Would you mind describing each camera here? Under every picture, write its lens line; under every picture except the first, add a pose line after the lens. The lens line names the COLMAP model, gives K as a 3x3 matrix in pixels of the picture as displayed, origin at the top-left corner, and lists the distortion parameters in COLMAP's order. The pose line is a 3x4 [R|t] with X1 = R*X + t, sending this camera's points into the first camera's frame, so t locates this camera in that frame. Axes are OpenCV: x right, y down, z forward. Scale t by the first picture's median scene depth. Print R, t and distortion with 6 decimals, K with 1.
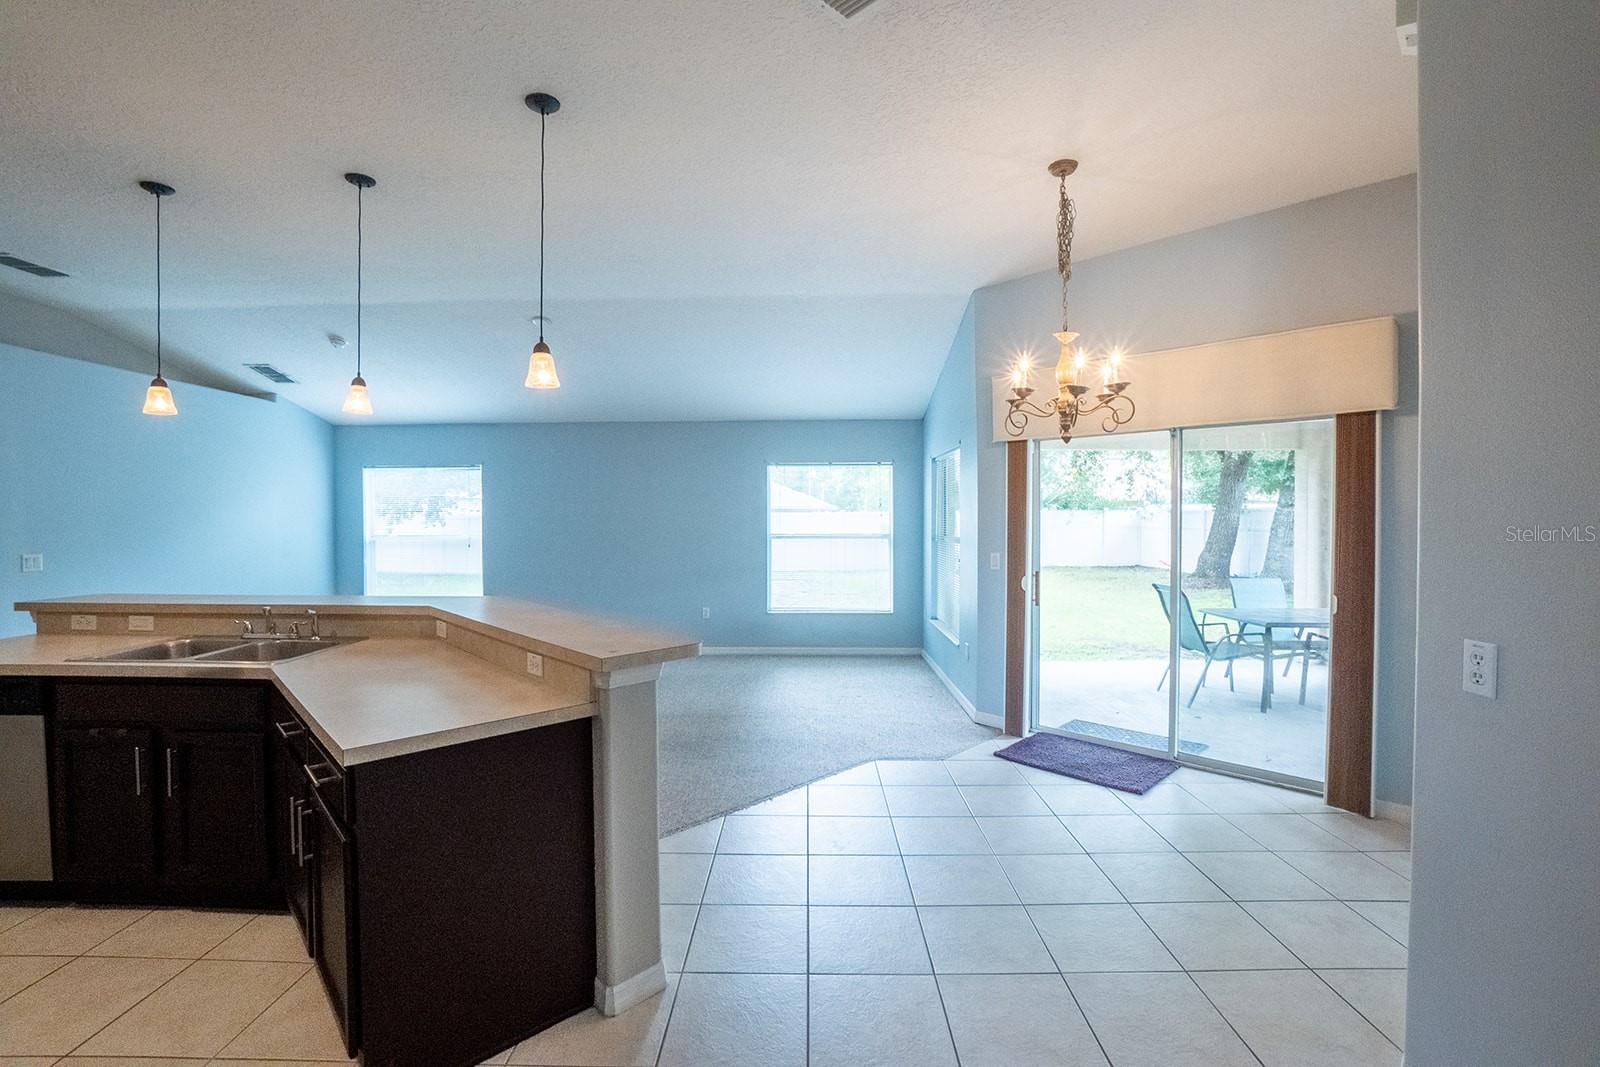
lens RADIAL K [[707.6, 0, 797.8], [0, 707.6, 526.4], [0, 0, 1]] dist [-0.061424, 0.022286]
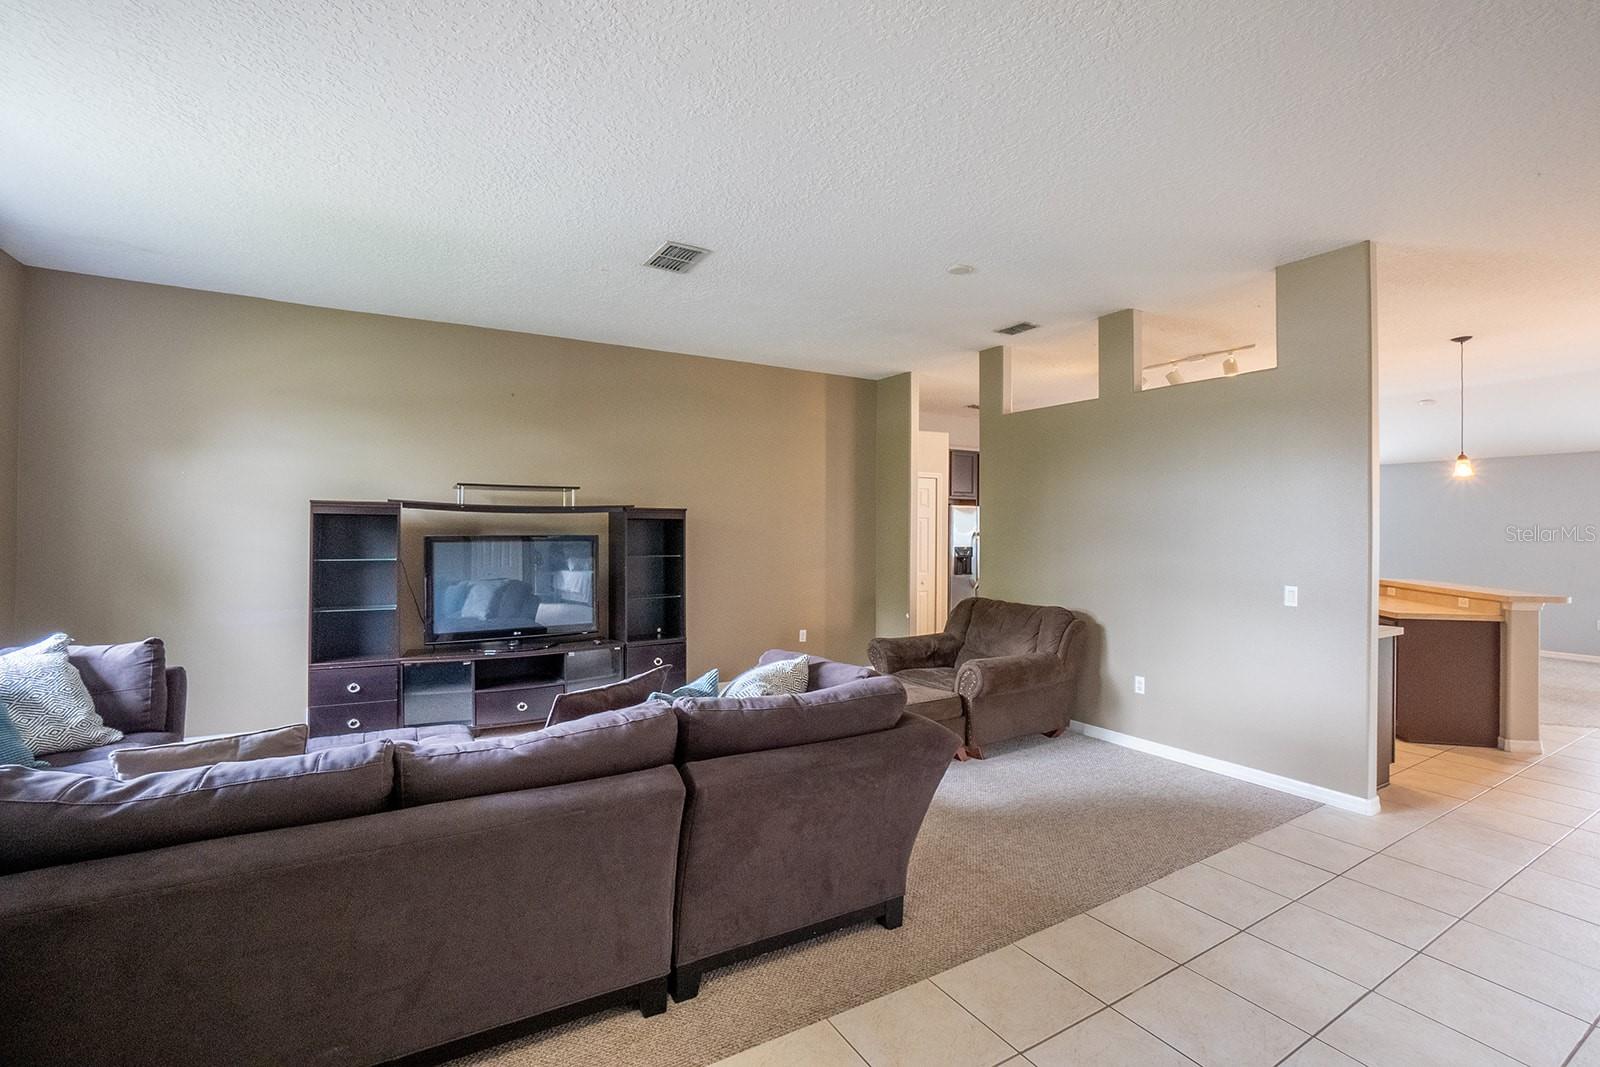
lens RADIAL K [[707.6, 0, 797.8], [0, 707.6, 526.4], [0, 0, 1]] dist [-0.061424, 0.022286]
pose [[0.514312, 0.000322, -0.857603, 0.467907], [-0.015630, 0.999837, -0.008998, 0.001234], [0.857461, 0.018032, 0.514233, -2.291366]]
